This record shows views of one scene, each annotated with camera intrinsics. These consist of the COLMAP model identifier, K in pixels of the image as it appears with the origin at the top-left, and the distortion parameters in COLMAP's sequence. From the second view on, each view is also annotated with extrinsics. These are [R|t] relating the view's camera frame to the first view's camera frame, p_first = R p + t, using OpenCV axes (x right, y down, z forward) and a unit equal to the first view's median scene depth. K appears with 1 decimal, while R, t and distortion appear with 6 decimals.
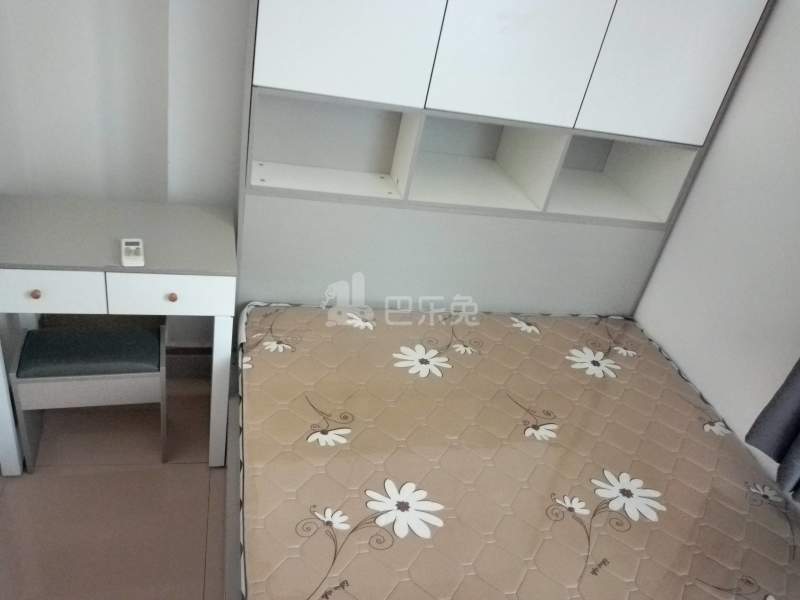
lens RADIAL K [[596.4, 0, 375.2], [0, 596.4, 320.4], [0, 0, 1]] dist [-0.046912, 0.000999]
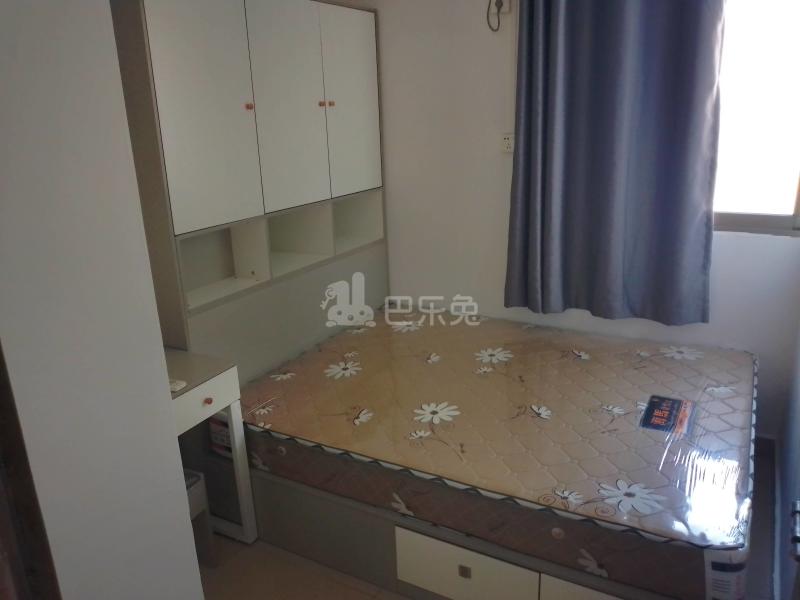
lens RADIAL K [[628.1, 0, 400.0], [0, 628.1, 300.0], [0, 0, 1]] dist [0.095274, -0.320557]
pose [[0.622694, -0.399447, 0.672826, -0.782798], [0.532720, 0.846240, 0.009373, -0.014088], [-0.573116, 0.352591, 0.739742, -0.257325]]
